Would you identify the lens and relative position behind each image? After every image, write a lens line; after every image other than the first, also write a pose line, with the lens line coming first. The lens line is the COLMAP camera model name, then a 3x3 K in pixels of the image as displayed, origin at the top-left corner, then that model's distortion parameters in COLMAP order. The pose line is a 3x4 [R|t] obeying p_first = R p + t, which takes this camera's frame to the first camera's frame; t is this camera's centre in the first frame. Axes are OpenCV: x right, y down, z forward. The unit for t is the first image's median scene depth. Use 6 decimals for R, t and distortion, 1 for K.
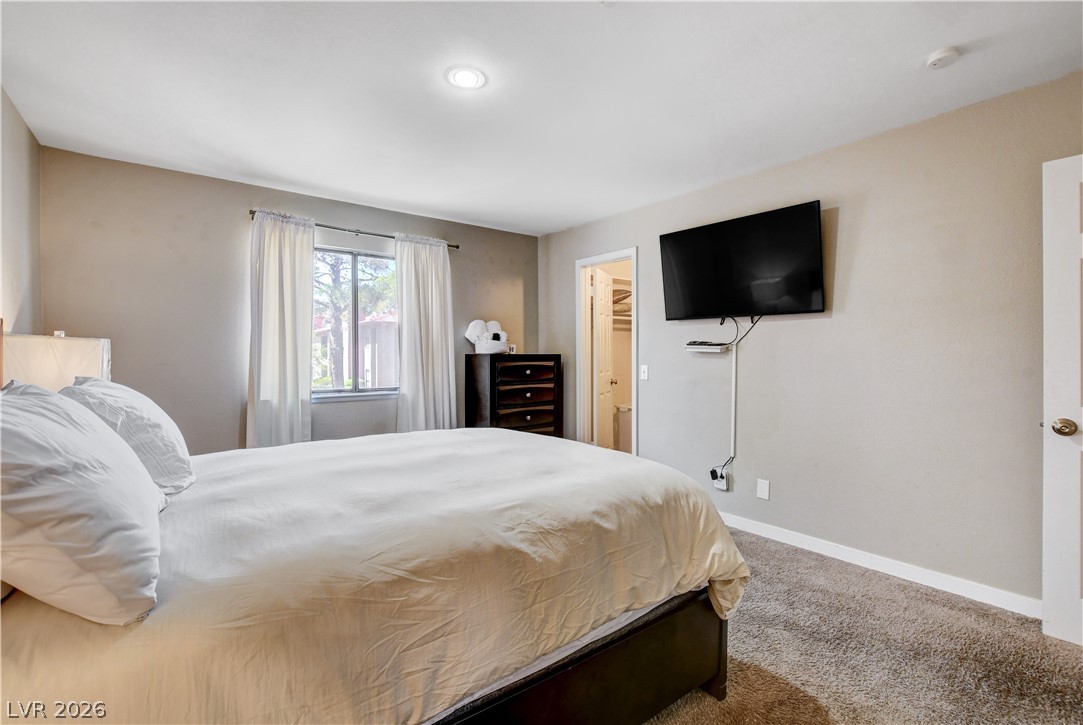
lens RADIAL K [[479.8, 0, 533.5], [0, 479.8, 355.1], [0, 0, 1]] dist [-0.010955, -0.000179]
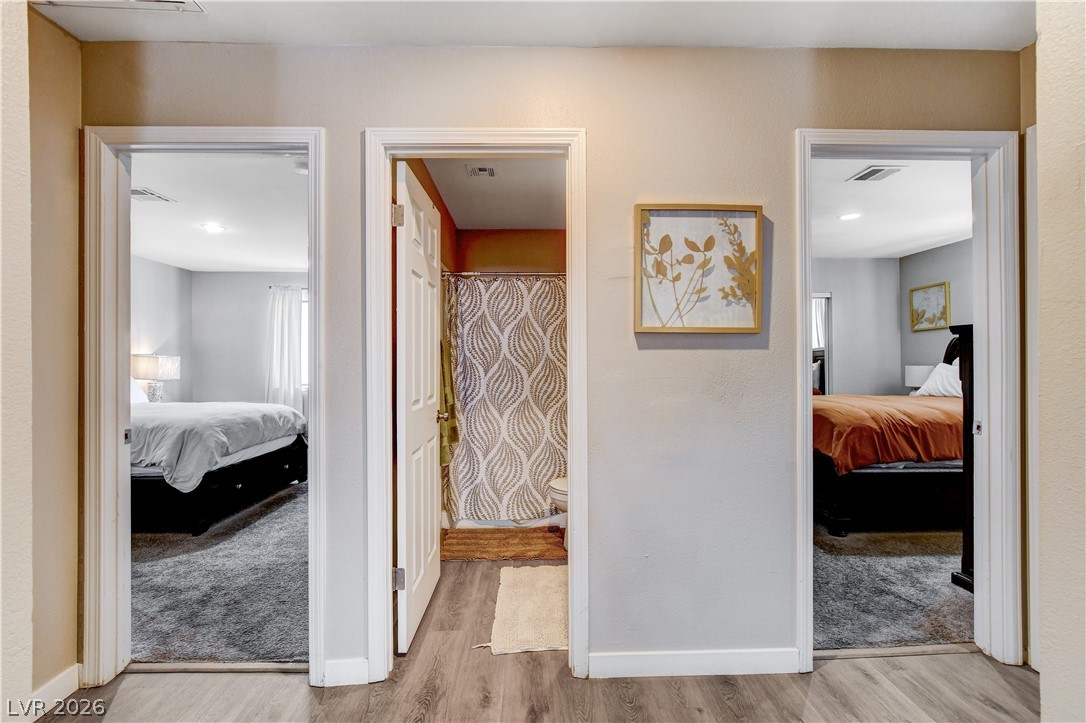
lens RADIAL K [[478.8, 0, 539.8], [0, 478.8, 360.9], [0, 0, 1]] dist [-0.020762, 0.002352]
pose [[0.805201, -0.006262, -0.592969, 1.147355], [0.002214, 0.999969, -0.007554, 0.005667], [0.592997, 0.004770, 0.805190, 0.107783]]
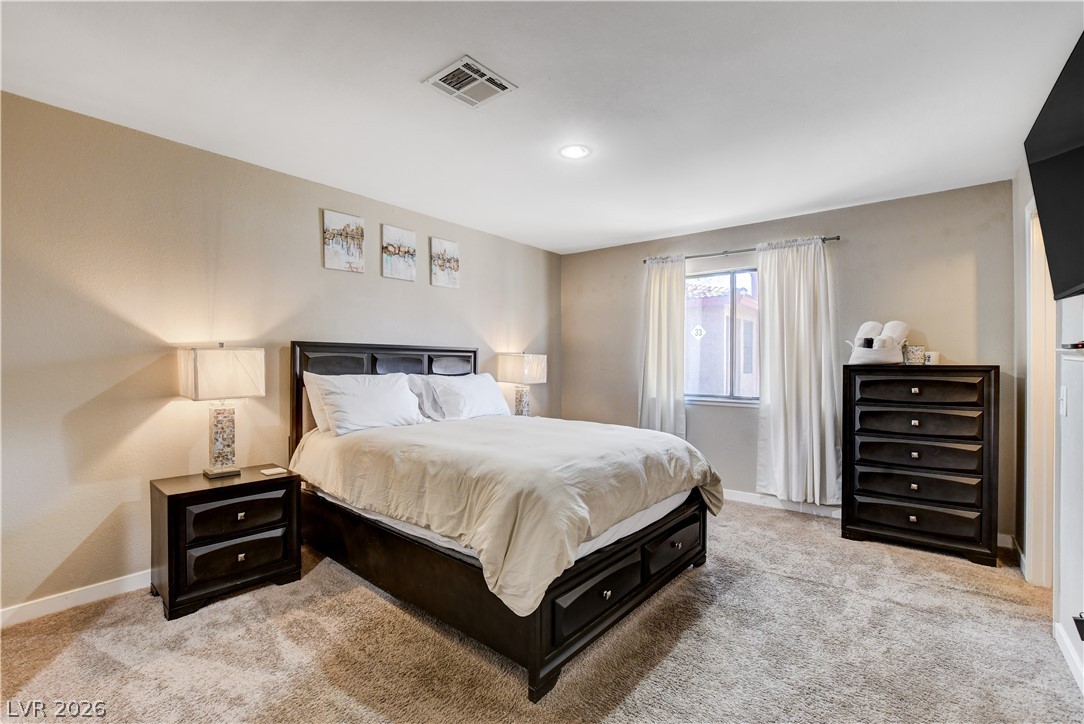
lens RADIAL K [[480.3, 0, 543.0], [0, 480.3, 359.0], [0, 0, 1]] dist [-0.010955, -0.000179]
pose [[0.234493, -0.006235, -0.972098, 0.589293], [-0.007632, 0.999937, -0.008255, -0.000904], [0.972088, 0.009355, 0.234430, 0.324197]]
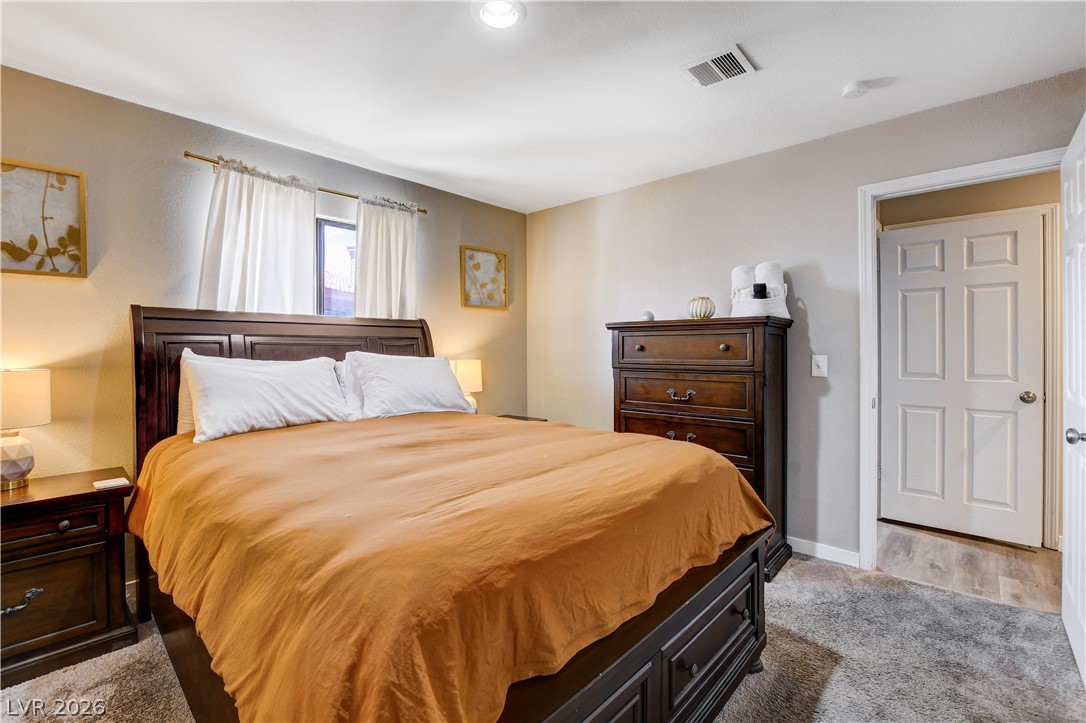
lens RADIAL K [[478.8, 0, 540.1], [0, 478.8, 360.9], [0, 0, 1]] dist [-0.020762, 0.002352]
pose [[-0.154495, -0.026831, 0.987629, 0.654266], [0.004676, 0.999600, 0.027887, -0.008721], [-0.987982, 0.008927, -0.154308, 1.330308]]
